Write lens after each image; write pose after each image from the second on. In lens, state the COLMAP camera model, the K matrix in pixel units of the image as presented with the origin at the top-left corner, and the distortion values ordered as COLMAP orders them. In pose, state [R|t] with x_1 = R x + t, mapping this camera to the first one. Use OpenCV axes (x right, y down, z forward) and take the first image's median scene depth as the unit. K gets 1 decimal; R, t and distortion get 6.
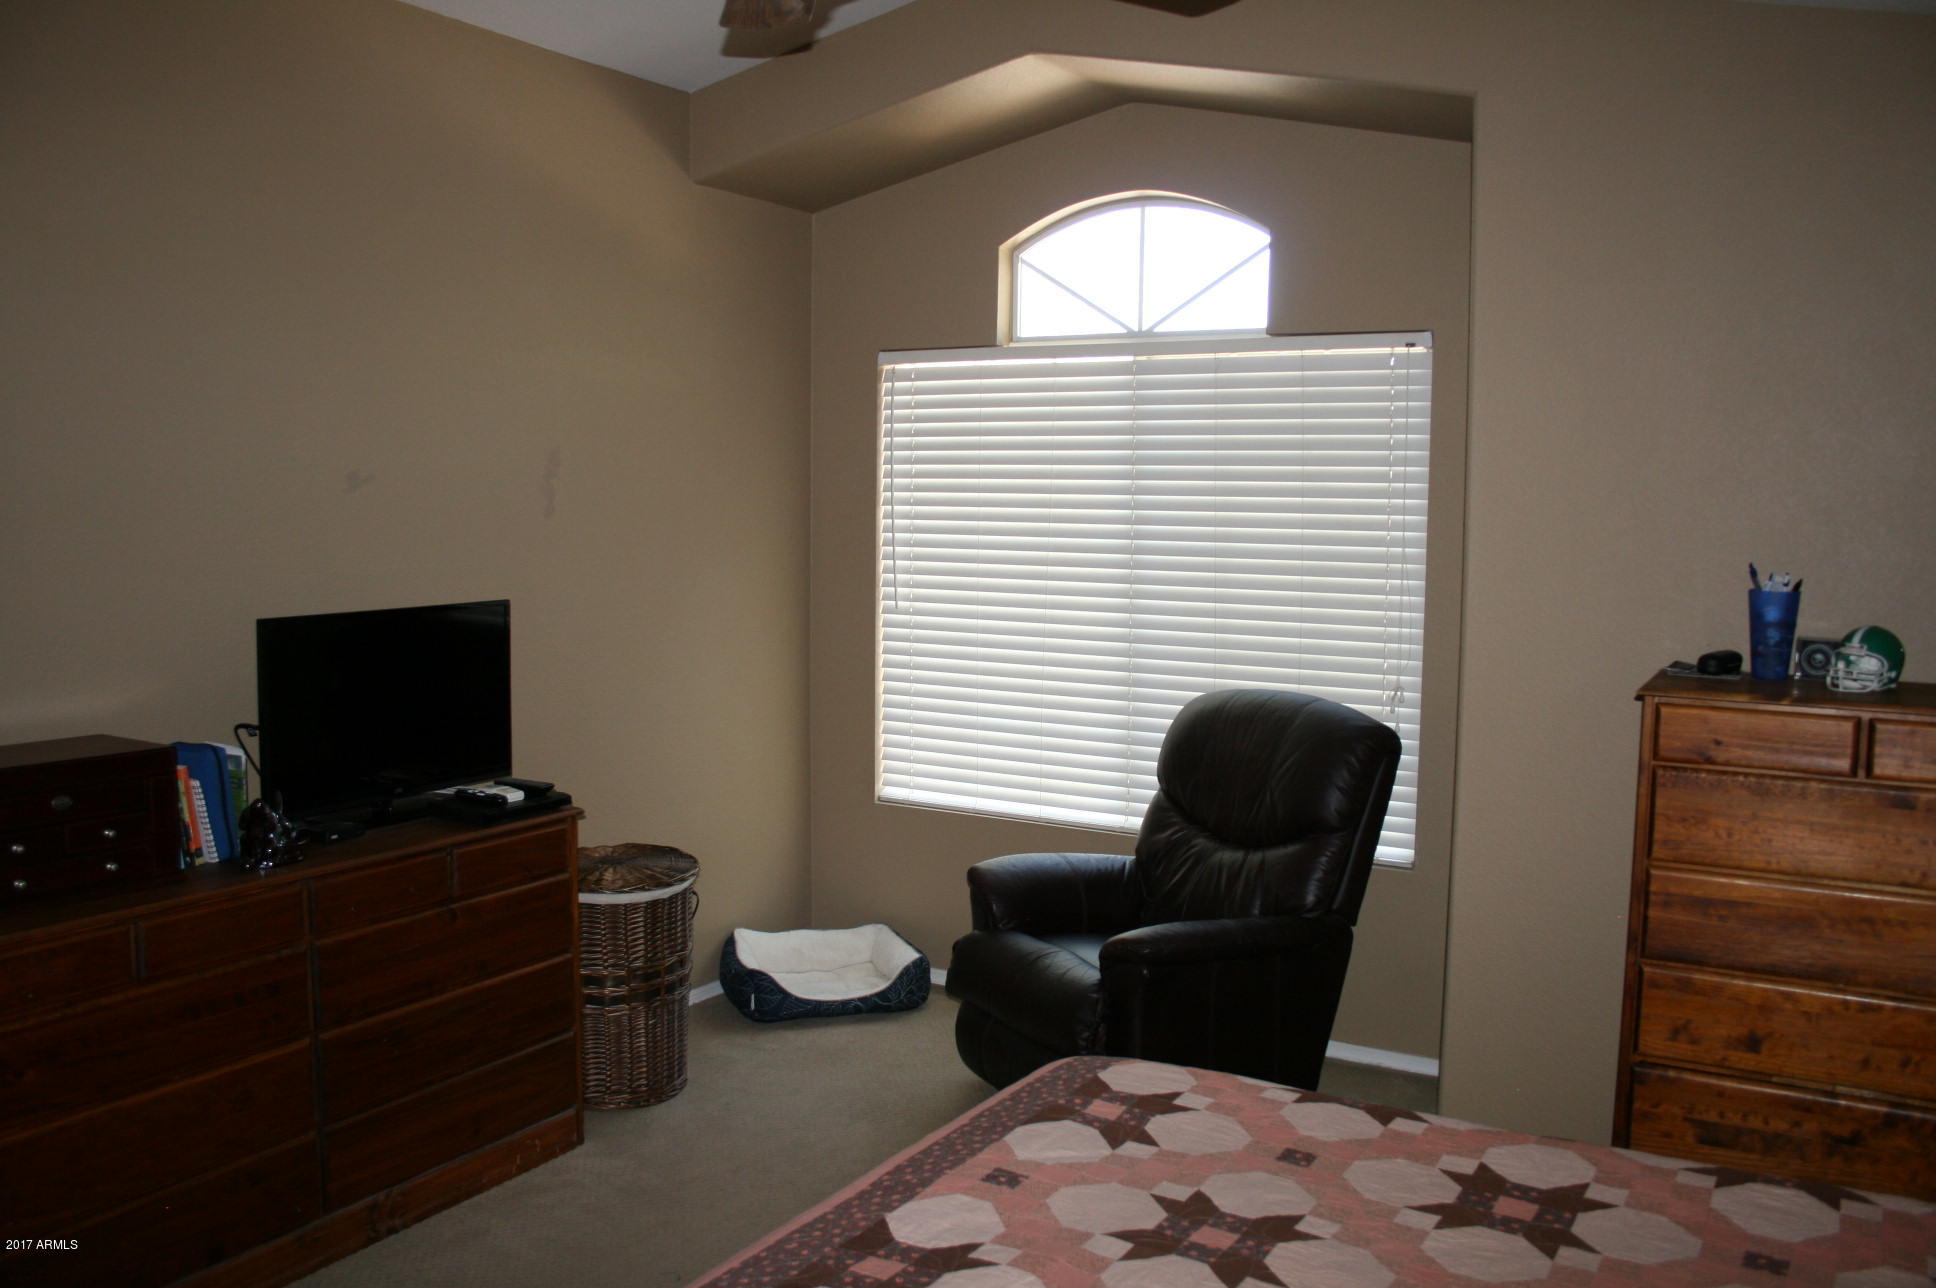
lens RADIAL K [[1610.9, 0, 964.9], [0, 1610.9, 652.2], [0, 0, 1]] dist [-0.113236, 0.029839]
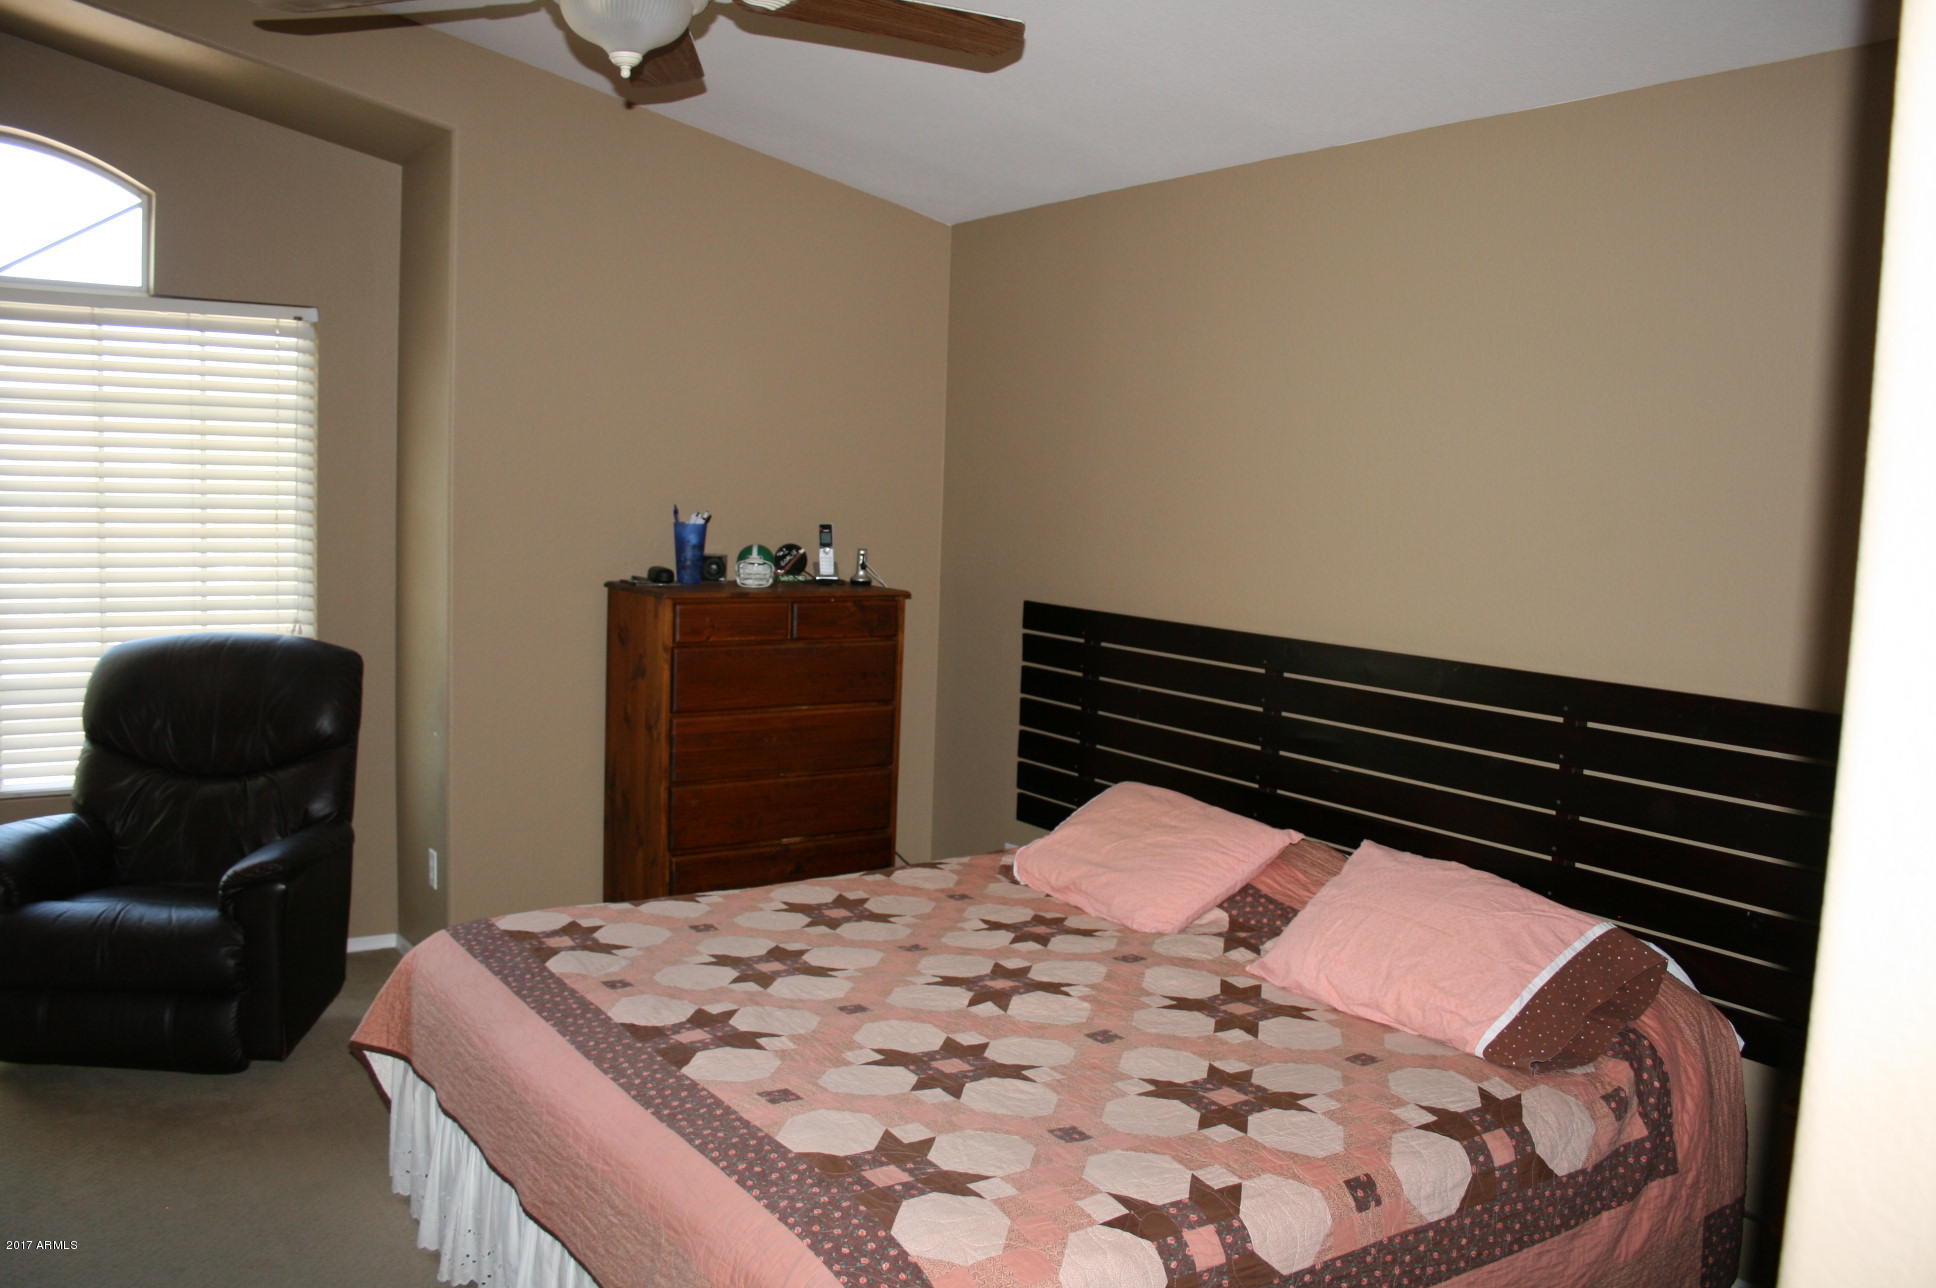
lens RADIAL K [[1610.9, 0, 964.3], [0, 1610.9, 637.9], [0, 0, 1]] dist [-0.113236, 0.029839]
pose [[0.415486, -0.079185, 0.906146, -0.734959], [0.061071, 0.996384, 0.059068, -0.005671], [-0.907547, 0.030798, 0.418820, 0.143358]]
